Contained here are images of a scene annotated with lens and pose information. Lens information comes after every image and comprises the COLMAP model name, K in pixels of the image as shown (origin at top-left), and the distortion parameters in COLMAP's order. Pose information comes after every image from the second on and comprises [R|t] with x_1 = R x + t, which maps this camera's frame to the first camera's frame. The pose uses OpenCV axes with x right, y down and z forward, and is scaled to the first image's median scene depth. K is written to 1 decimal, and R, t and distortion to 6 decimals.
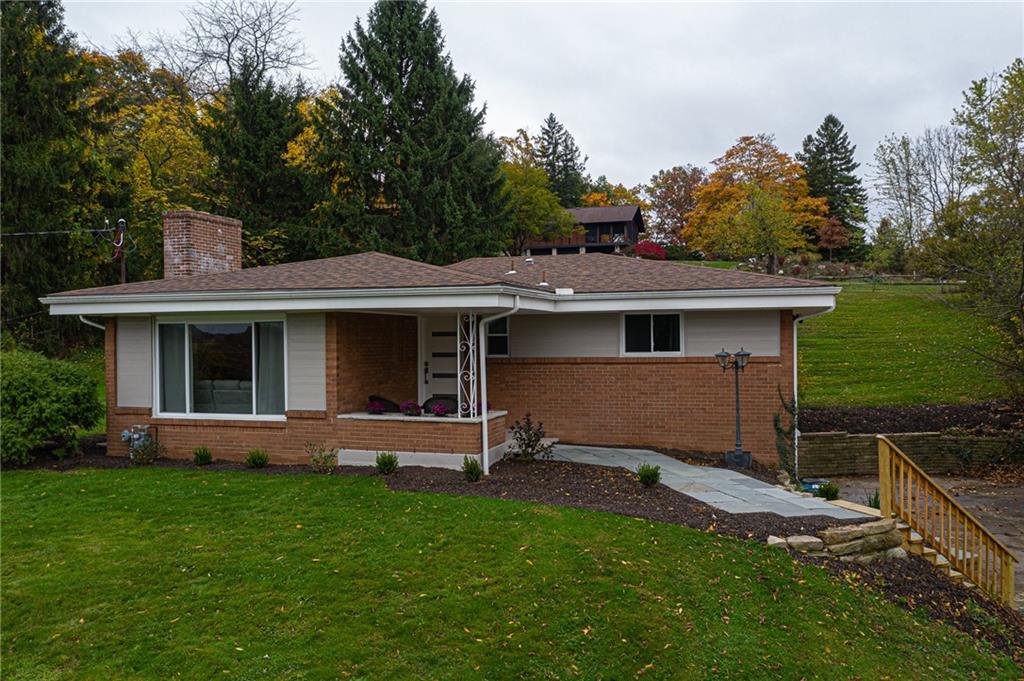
lens RADIAL K [[817.3, 0, 513.3], [0, 817.3, 337.7], [0, 0, 1]] dist [-0.008200, -0.009475]
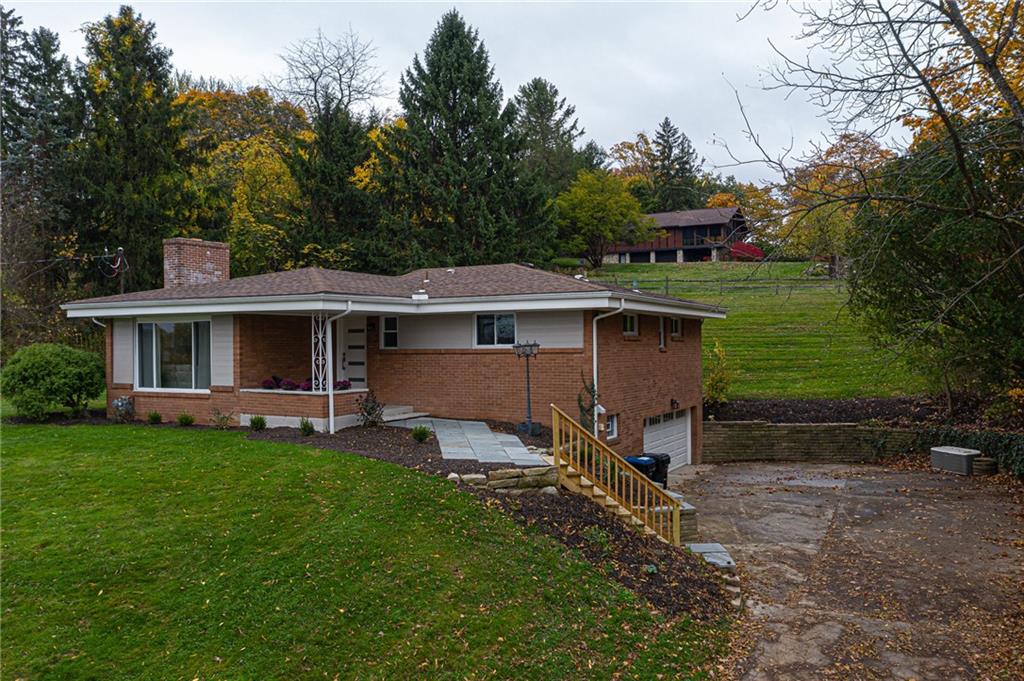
lens RADIAL K [[817.3, 0, 510.5], [0, 817.3, 341.2], [0, 0, 1]] dist [-0.008200, -0.009475]
pose [[0.979696, 0.001138, -0.200486, 0.309990], [-0.000893, 0.999999, 0.001316, 0.007460], [0.200487, -0.001110, 0.979696, -0.153230]]
